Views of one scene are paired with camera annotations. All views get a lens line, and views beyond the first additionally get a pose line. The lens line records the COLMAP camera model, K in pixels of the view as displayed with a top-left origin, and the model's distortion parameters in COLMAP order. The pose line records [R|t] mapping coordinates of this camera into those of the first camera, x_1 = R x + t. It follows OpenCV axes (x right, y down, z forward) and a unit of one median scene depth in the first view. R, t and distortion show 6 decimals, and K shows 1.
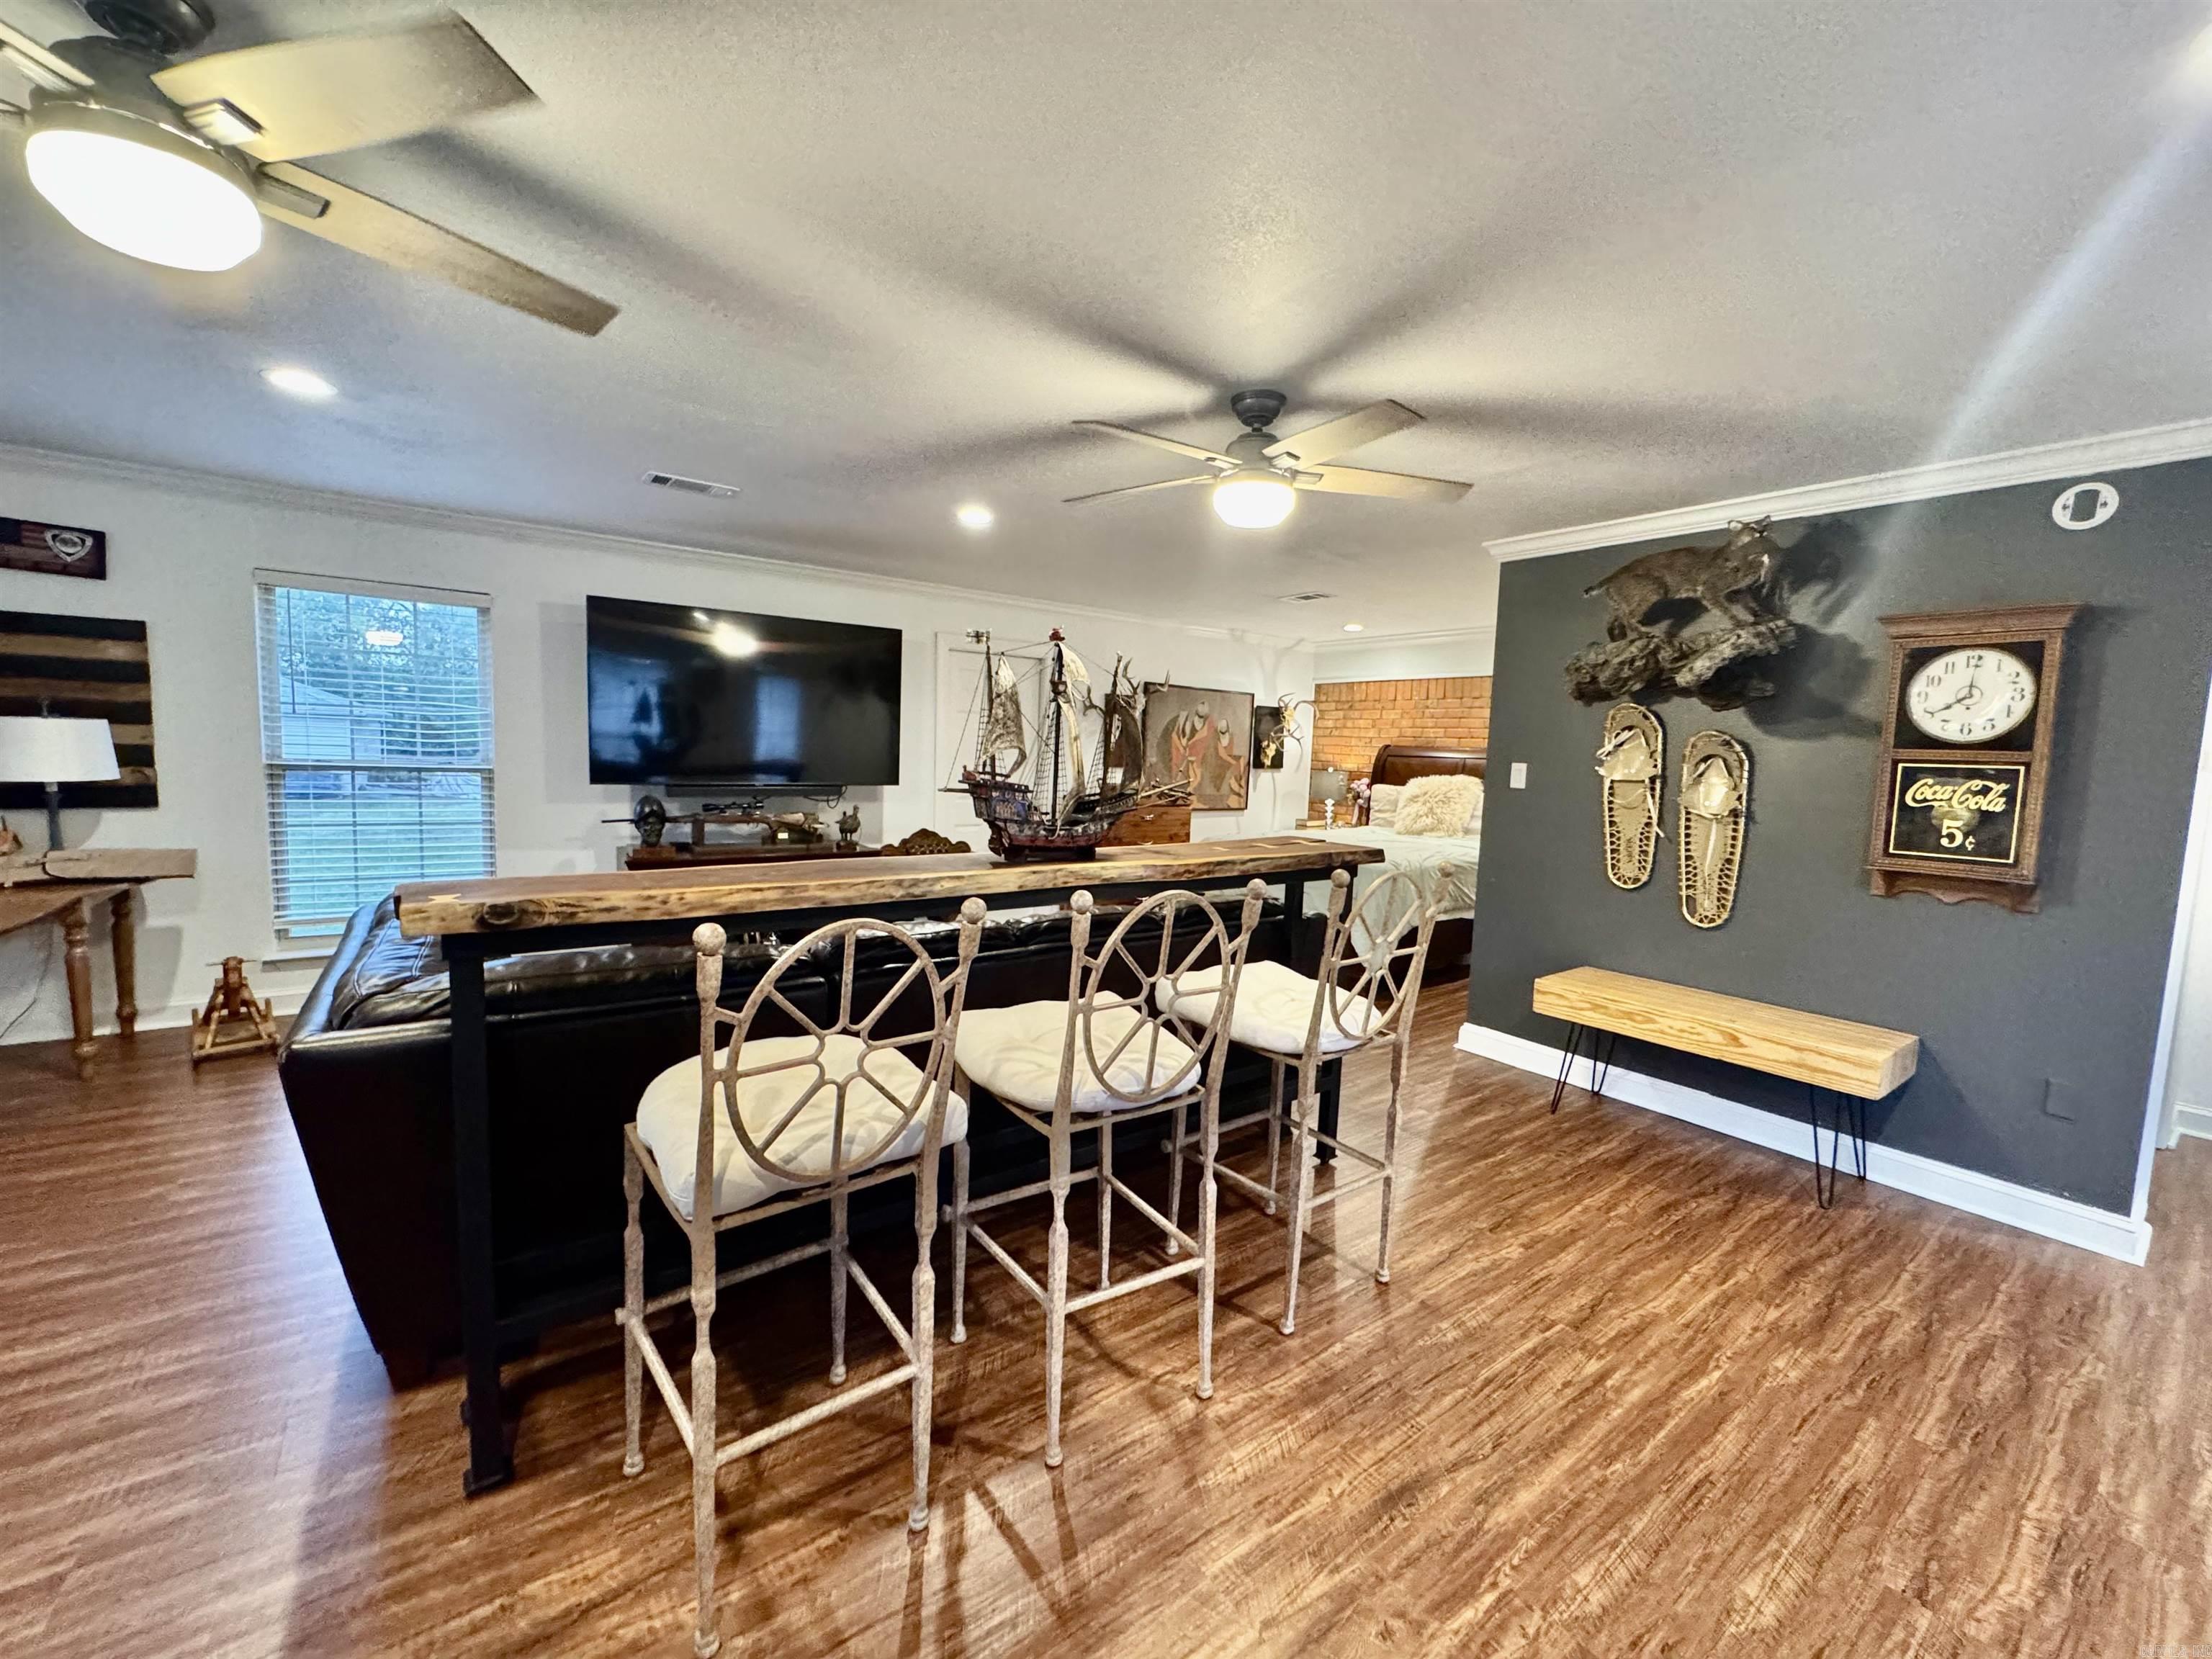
lens RADIAL K [[887.2, 0, 1106.0], [0, 887.2, 829.5], [0, 0, 1]] dist [-0.004089, 0.000509]
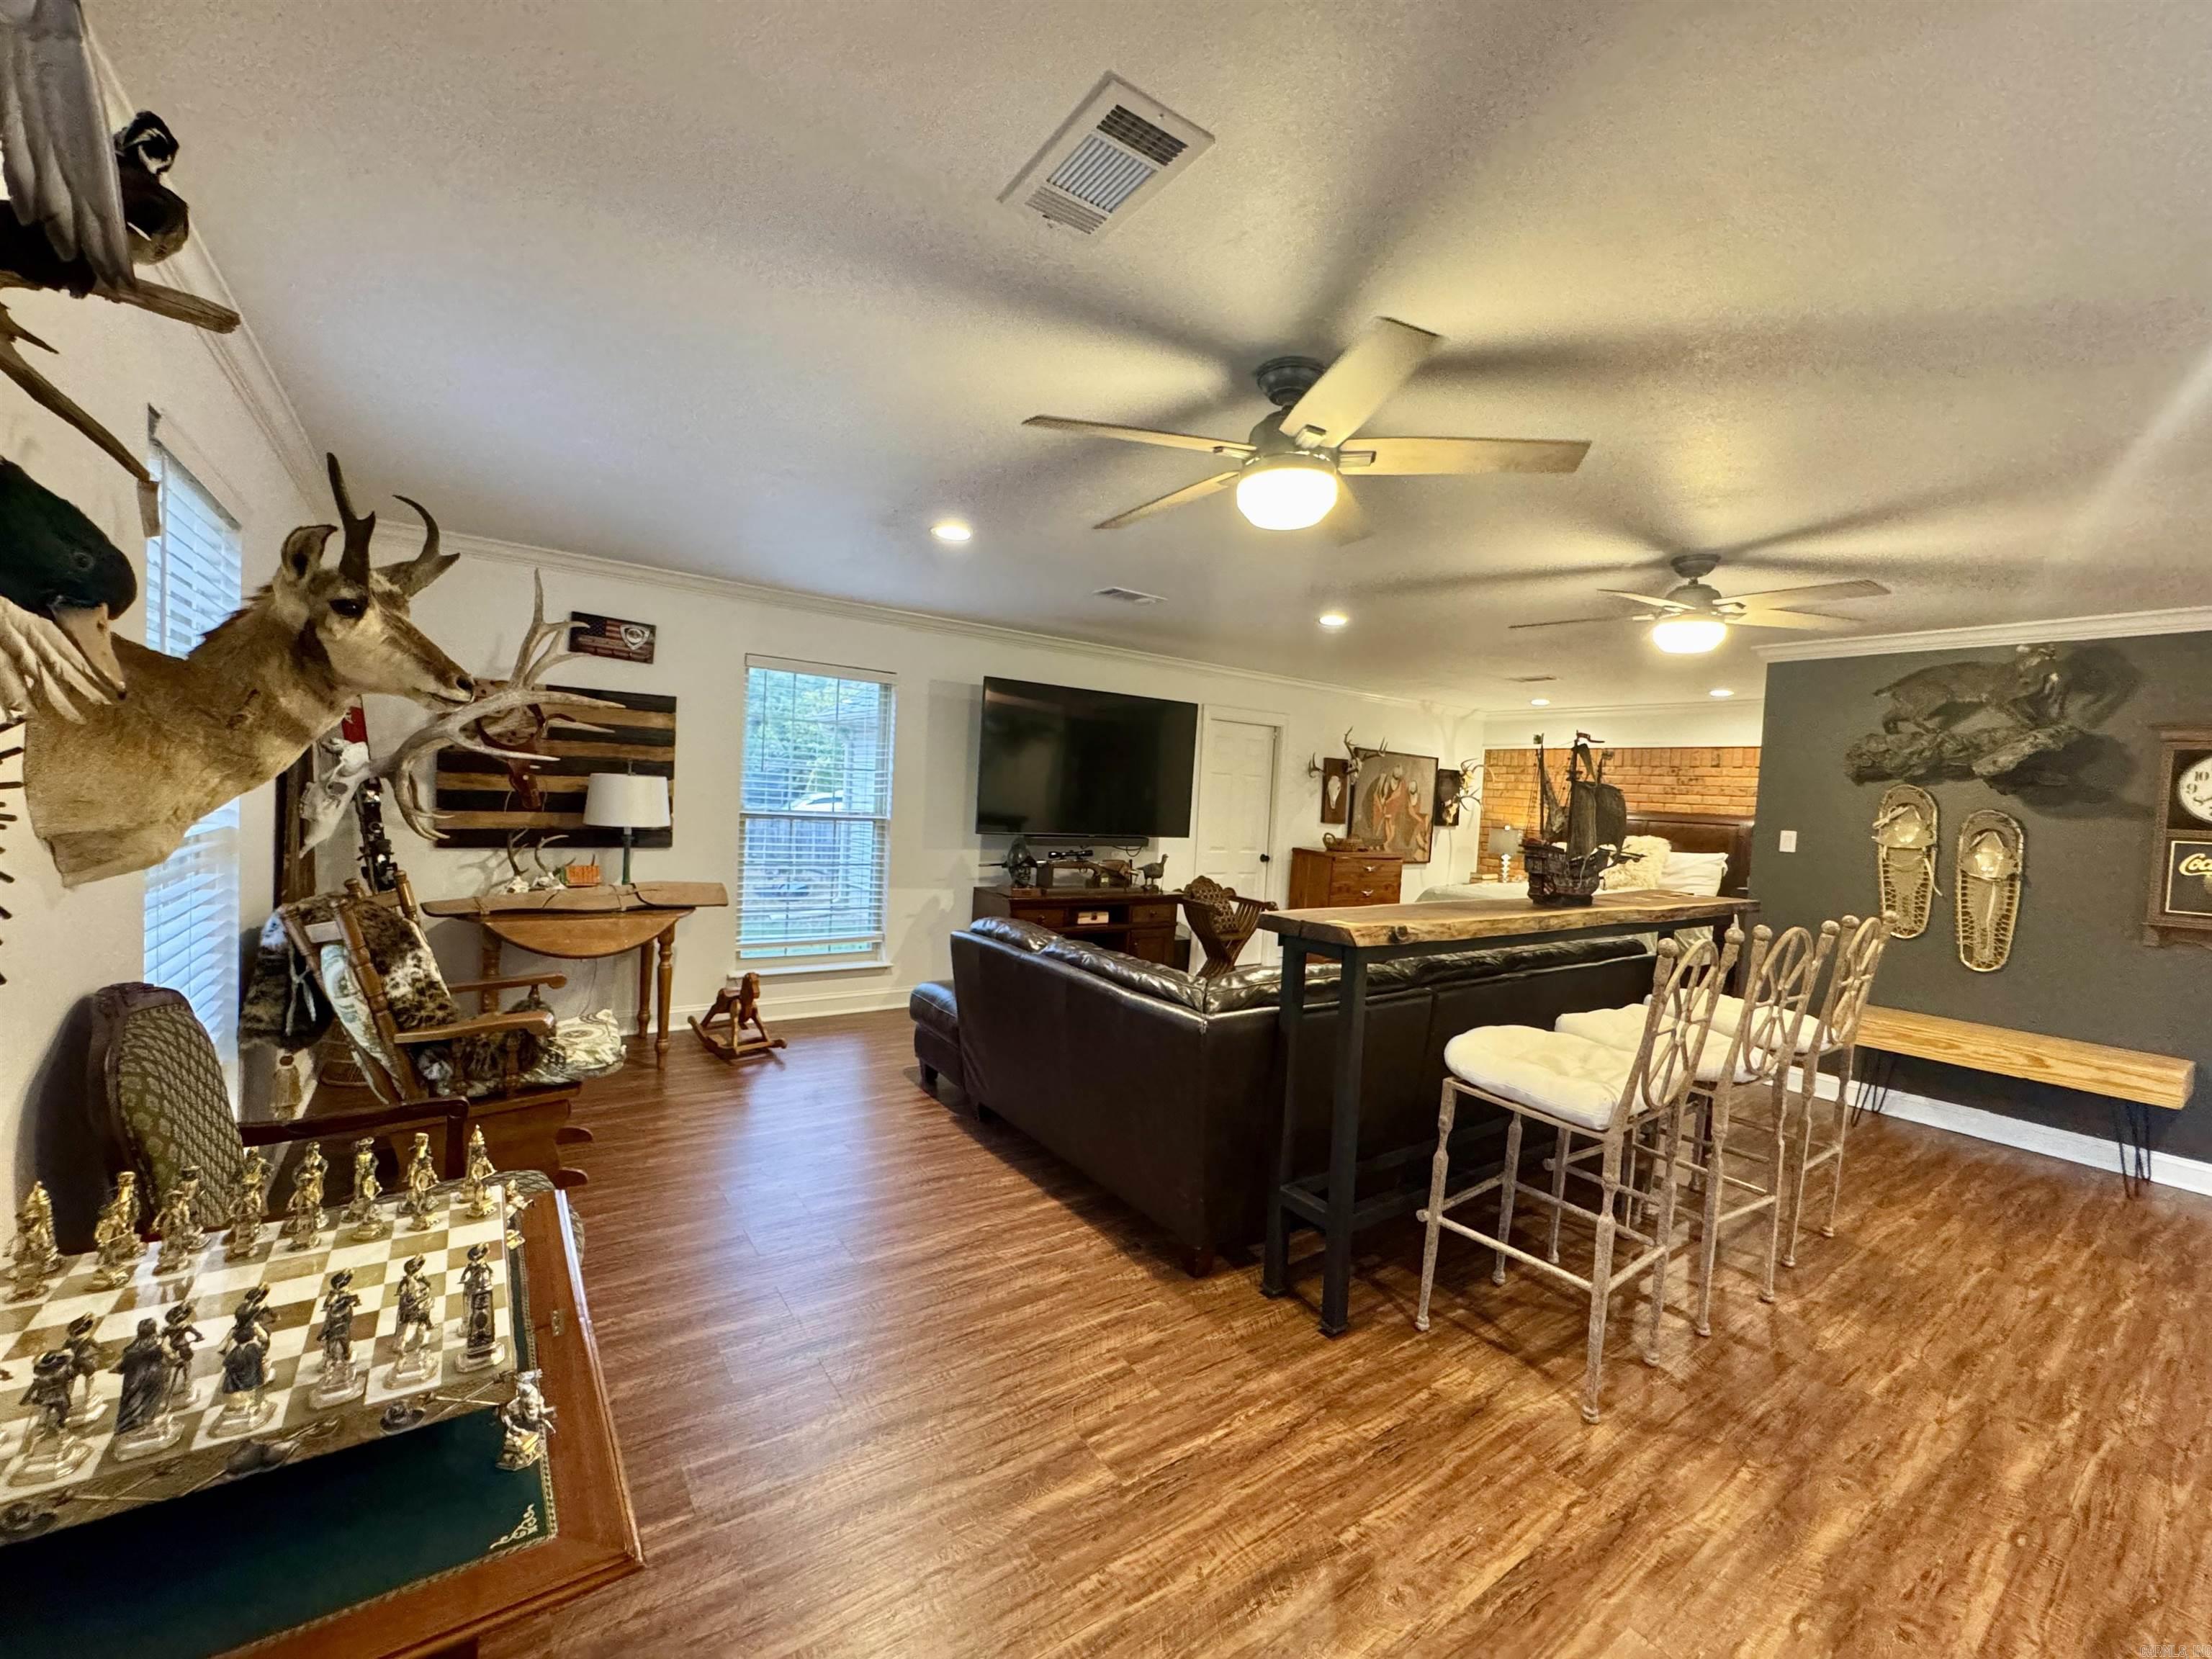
lens RADIAL K [[887.2, 0, 1106.0], [0, 887.2, 829.5], [0, 0, 1]] dist [-0.004089, 0.000509]
pose [[0.999695, 0.017637, -0.017278, -0.497614], [-0.018528, 0.998431, -0.052839, 0.003346], [0.016319, 0.053143, 0.998454, -0.230286]]
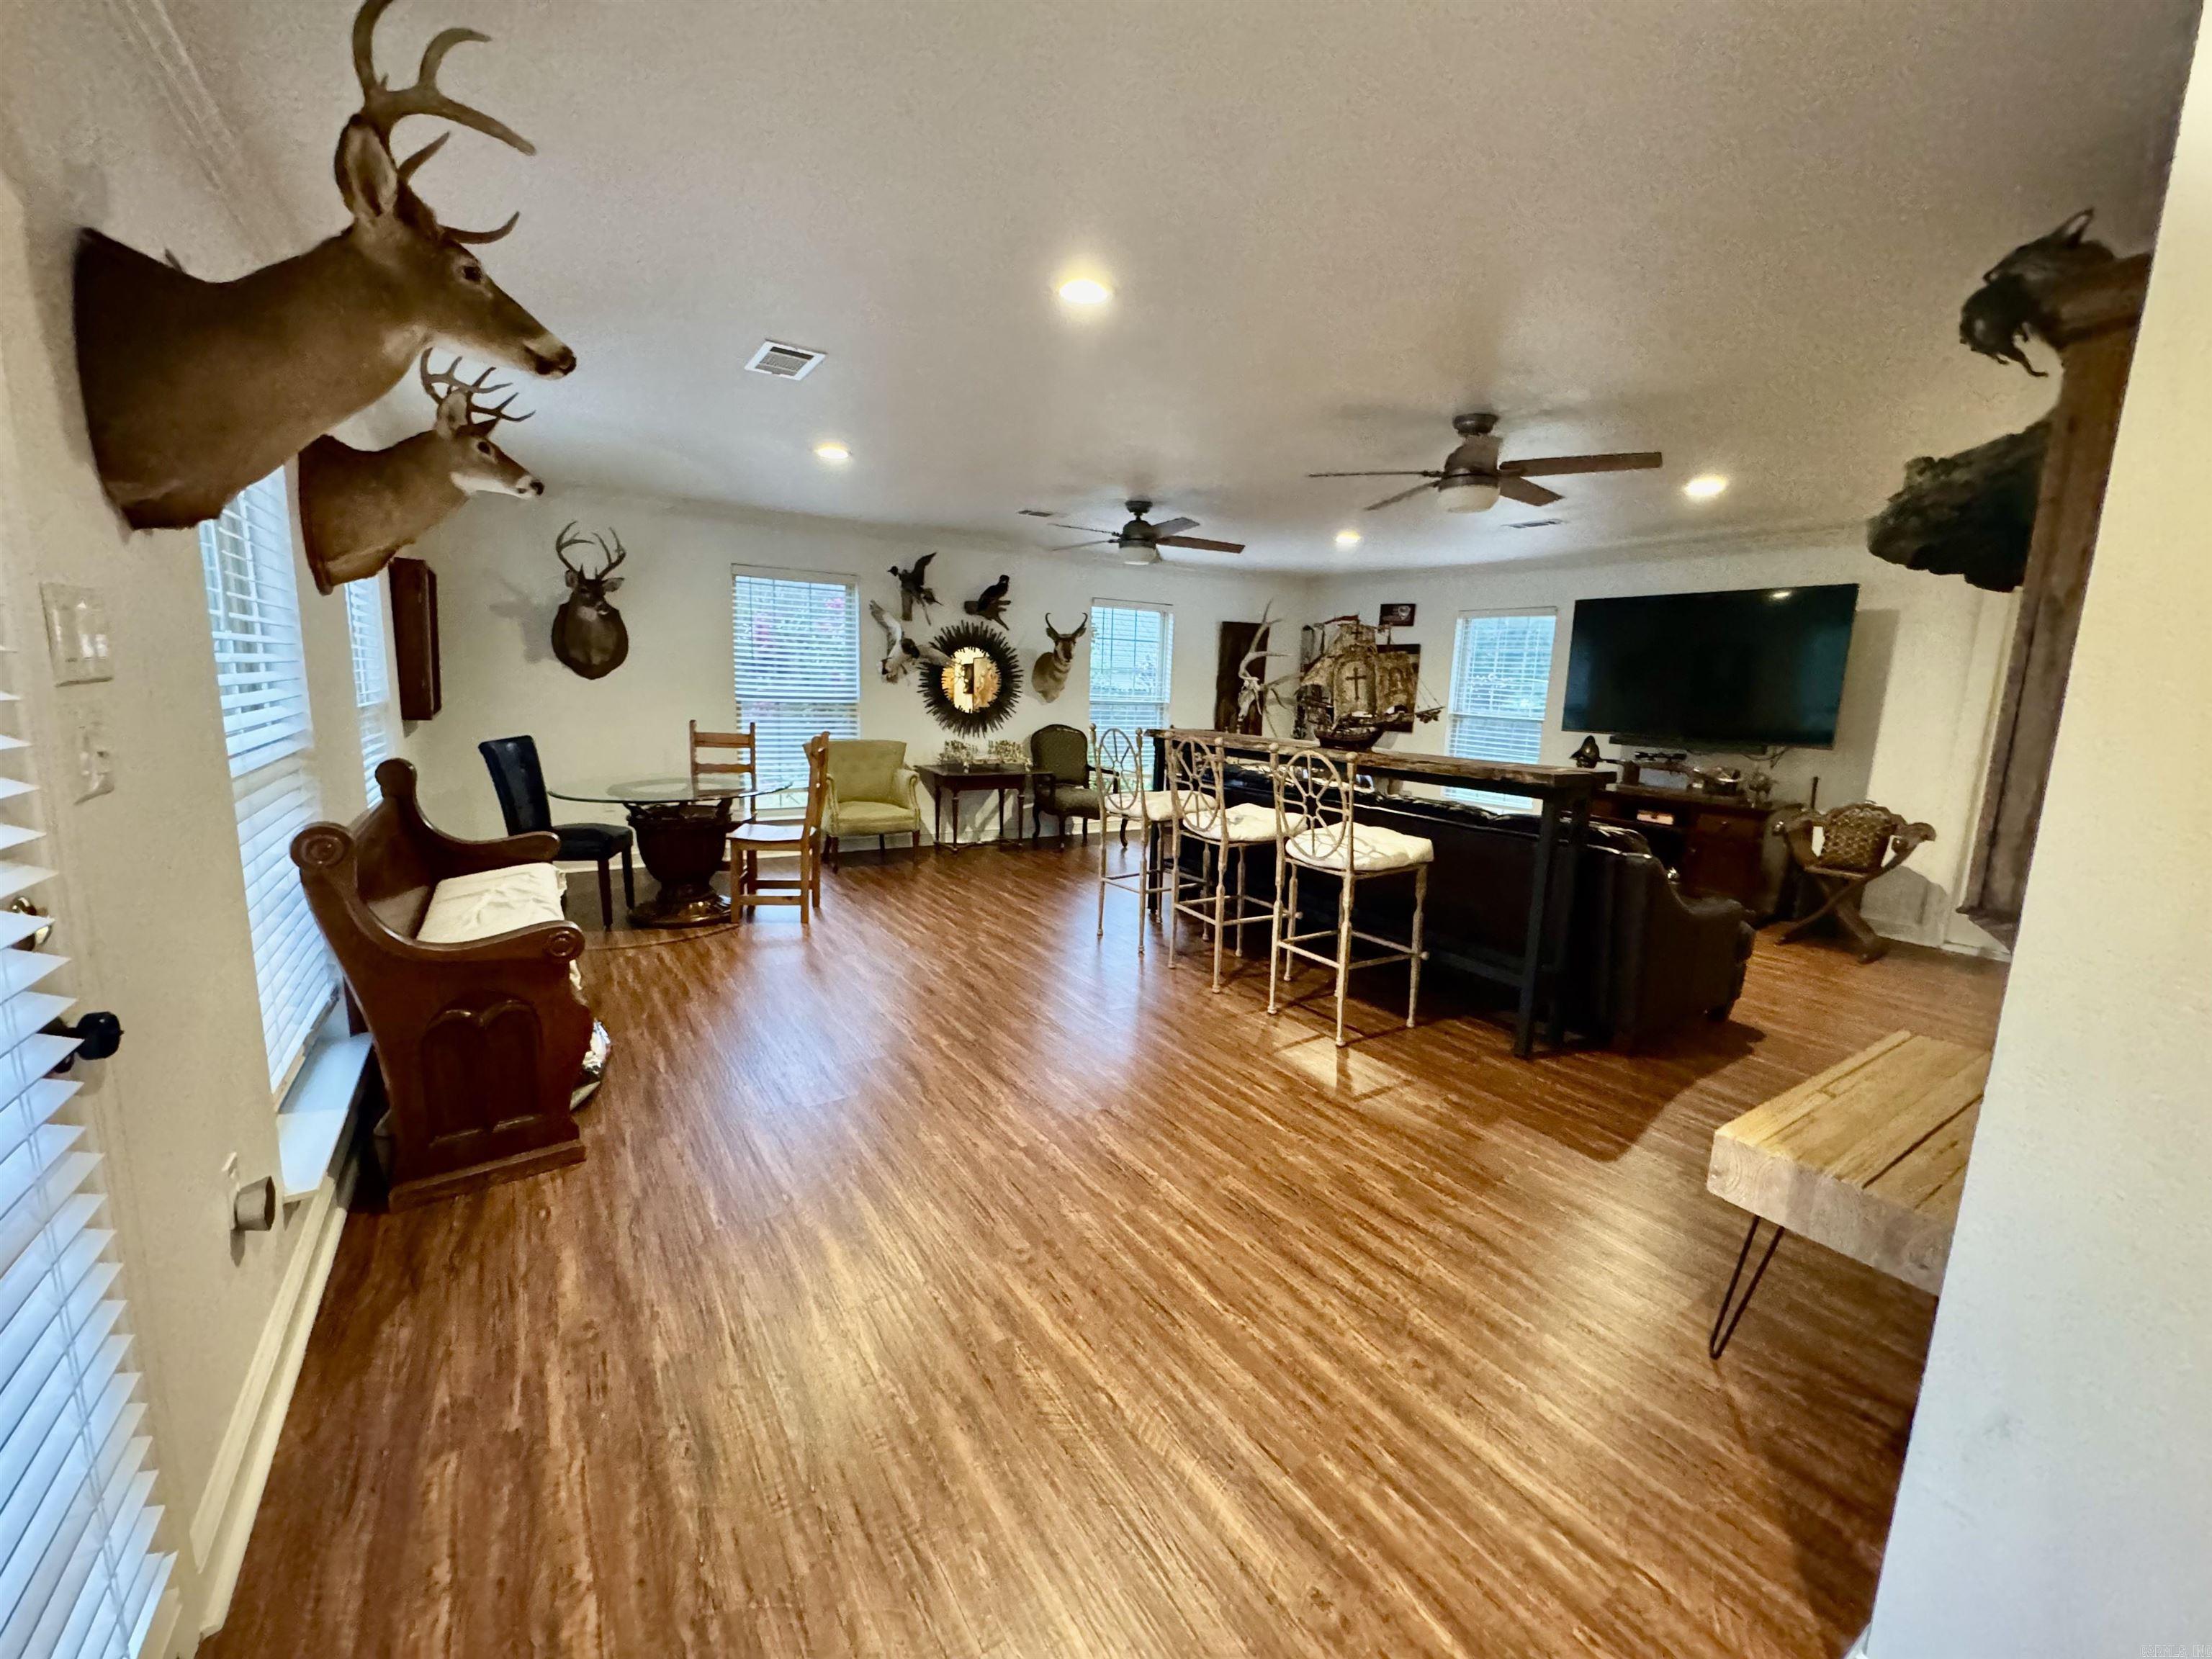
lens RADIAL K [[887.2, 0, 1106.0], [0, 887.2, 829.5], [0, 0, 1]] dist [-0.004089, 0.000509]
pose [[-0.056256, 0.128901, -0.990060, 1.183379], [-0.128931, 0.982390, 0.135228, 0.009609], [0.990057, 0.135257, -0.038646, 0.430280]]
